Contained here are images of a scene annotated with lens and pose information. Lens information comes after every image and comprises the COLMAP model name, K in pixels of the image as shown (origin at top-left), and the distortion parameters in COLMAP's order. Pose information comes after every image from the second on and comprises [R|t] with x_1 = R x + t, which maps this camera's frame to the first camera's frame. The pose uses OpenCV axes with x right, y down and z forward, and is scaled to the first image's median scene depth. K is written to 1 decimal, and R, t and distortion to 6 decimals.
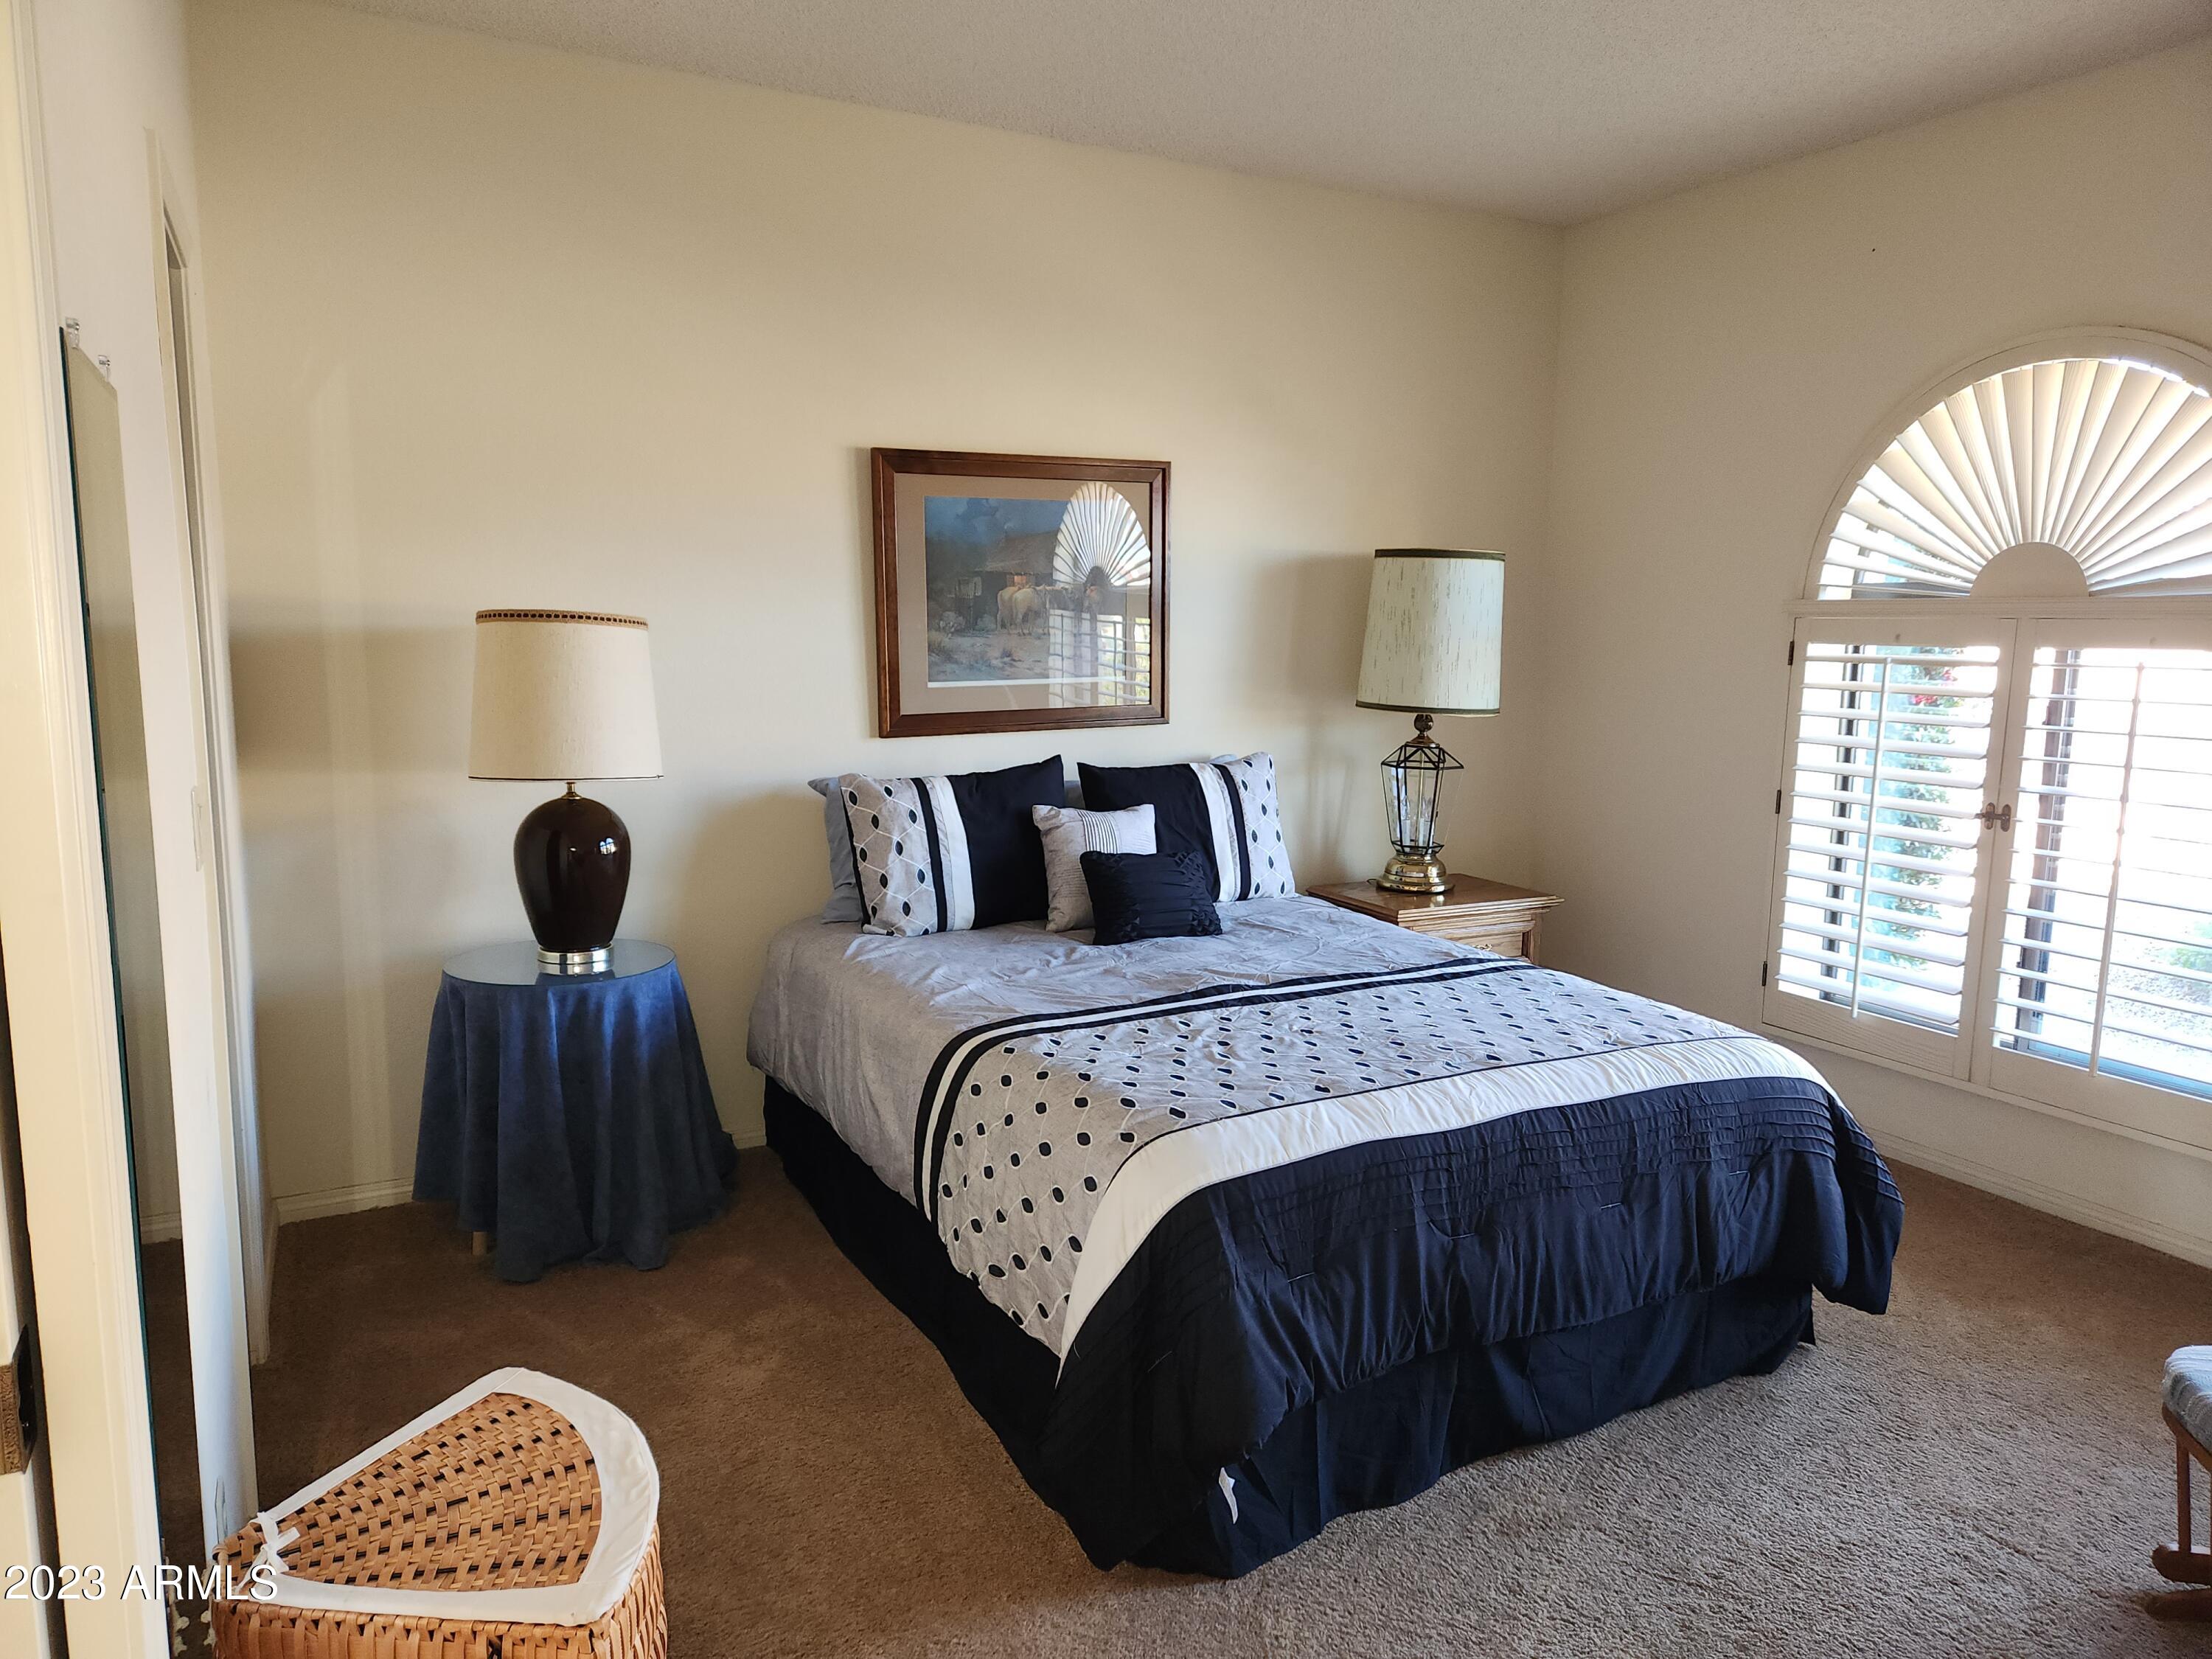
lens RADIAL K [[1534.4, 0, 1106.0], [0, 1534.4, 829.5], [0, 0, 1]] dist [0.078116, -0.071240]
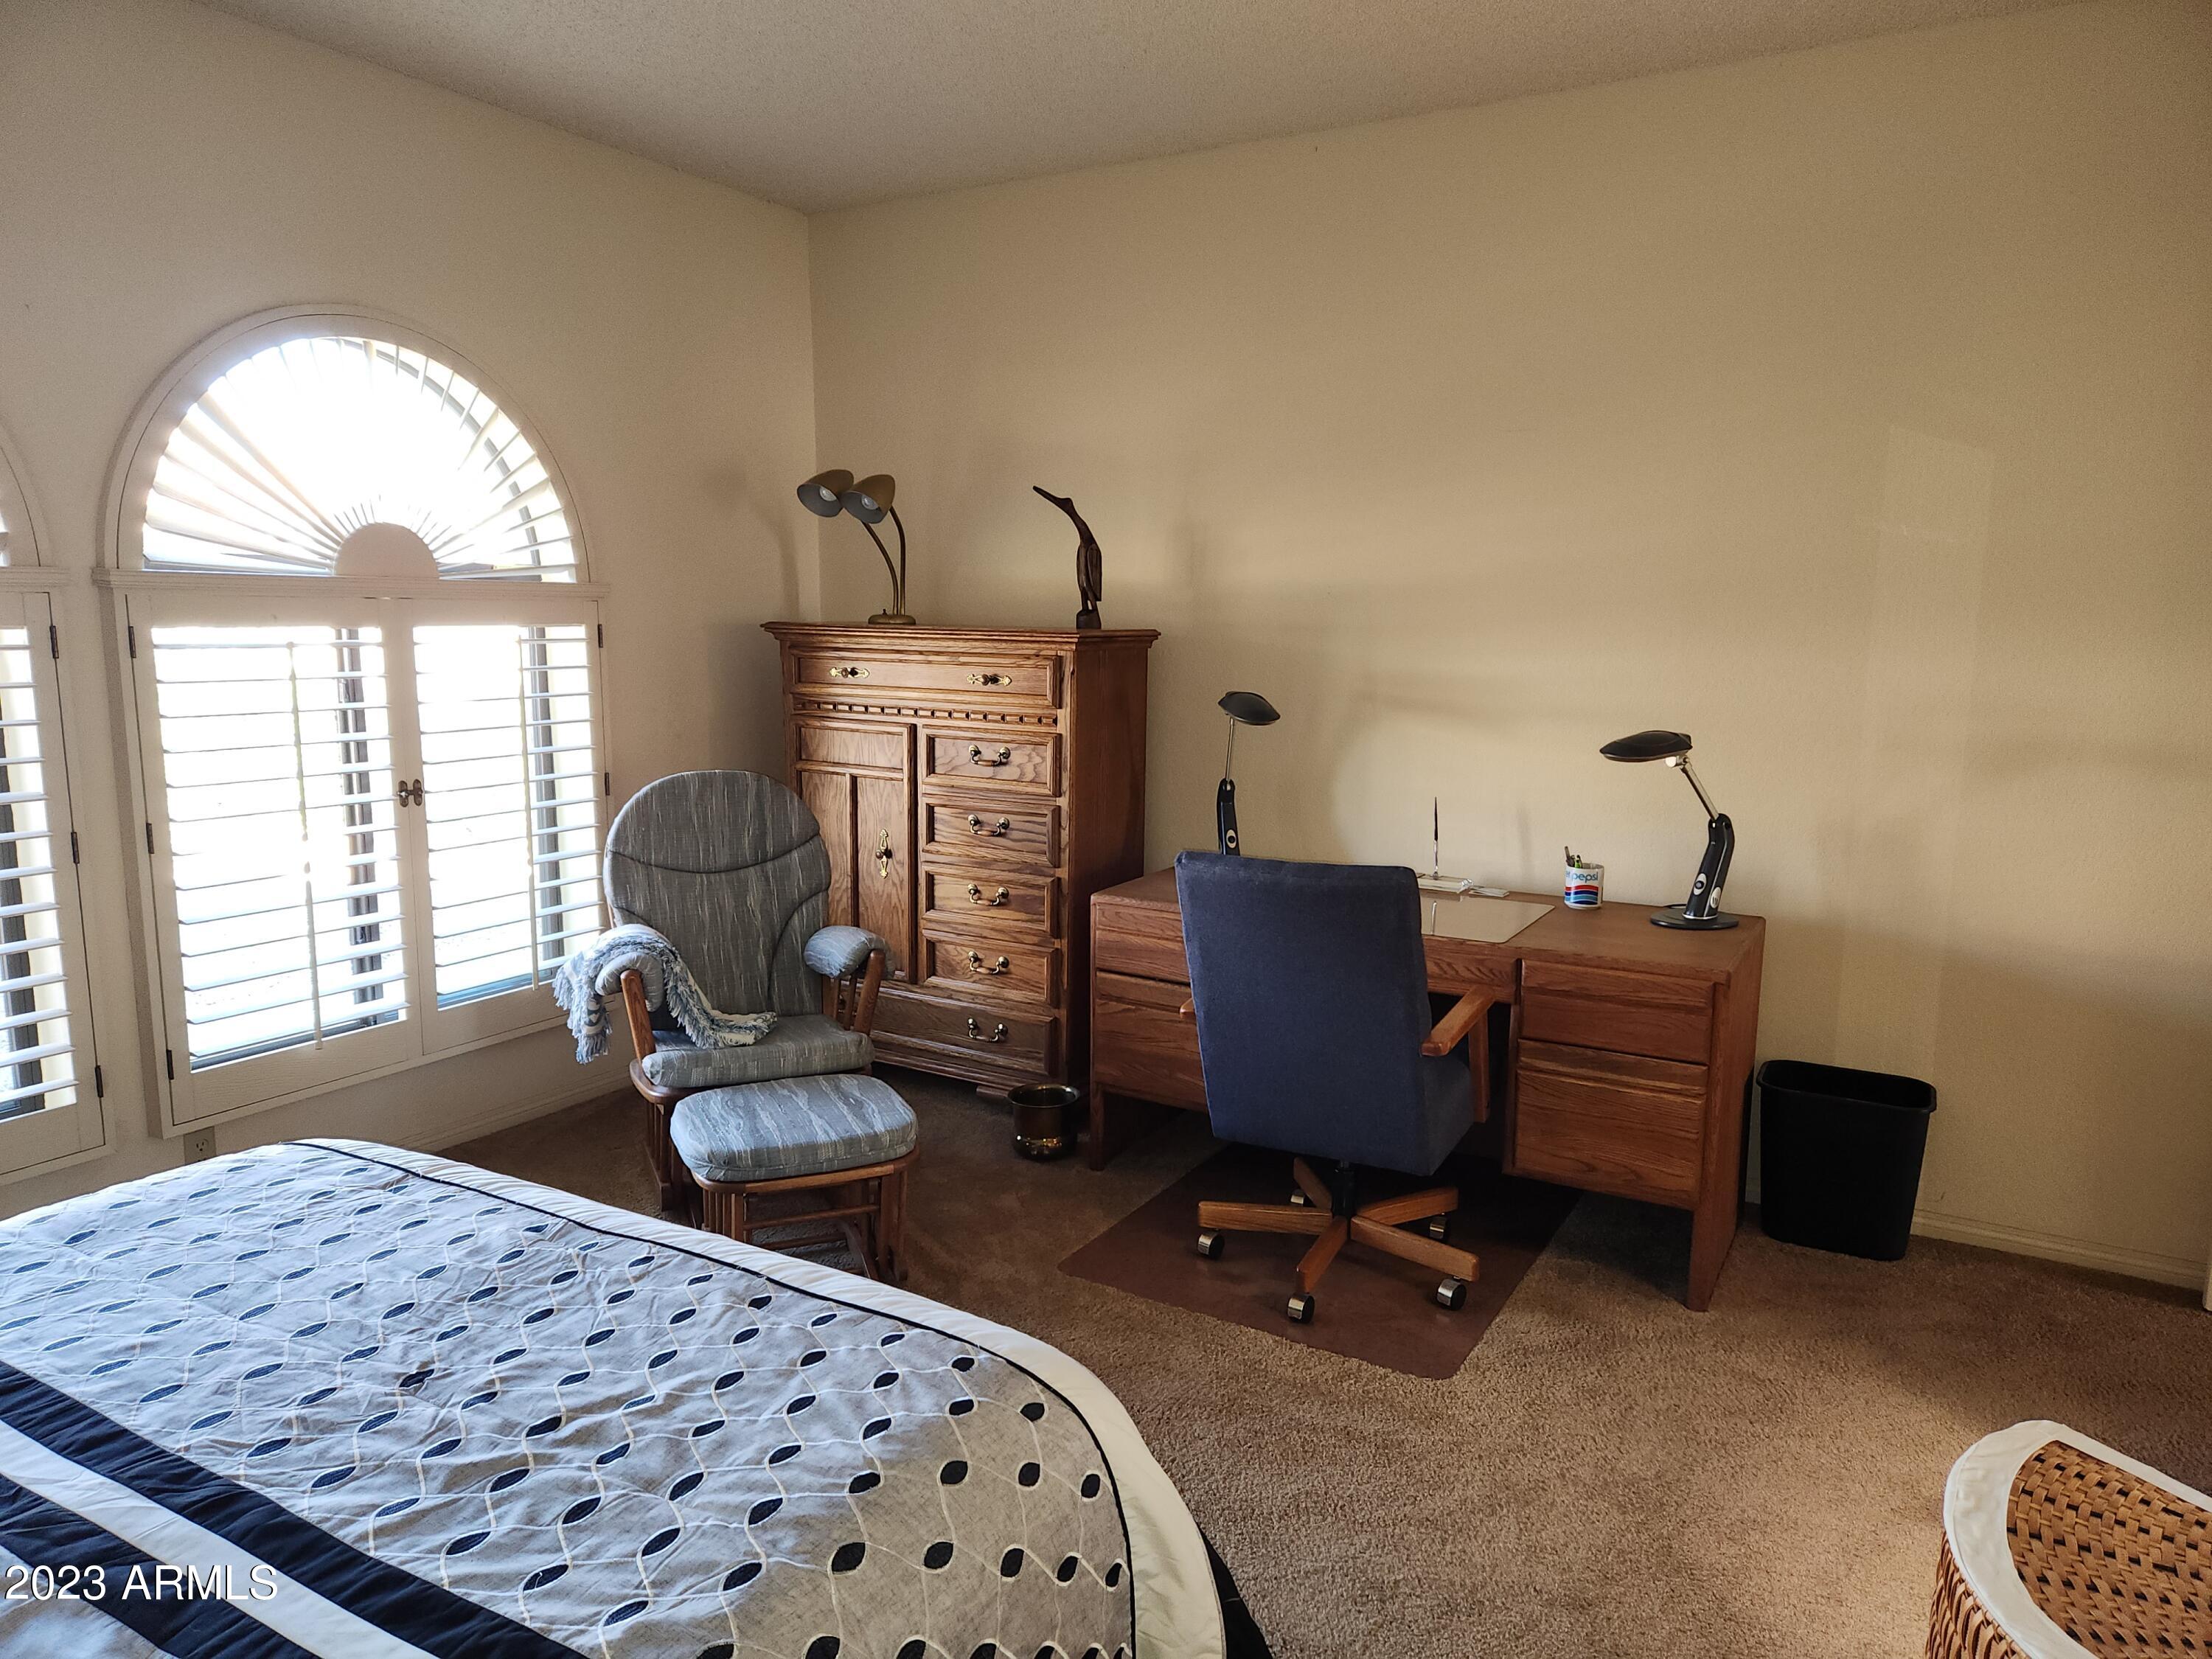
lens RADIAL K [[1534.4, 0, 1106.0], [0, 1534.4, 829.5], [0, 0, 1]] dist [0.078116, -0.071240]
pose [[-0.557690, -0.132857, 0.819348, -0.441018], [0.093626, 0.970739, 0.221132, -0.157654], [-0.824752, 0.200035, -0.528933, 1.105469]]
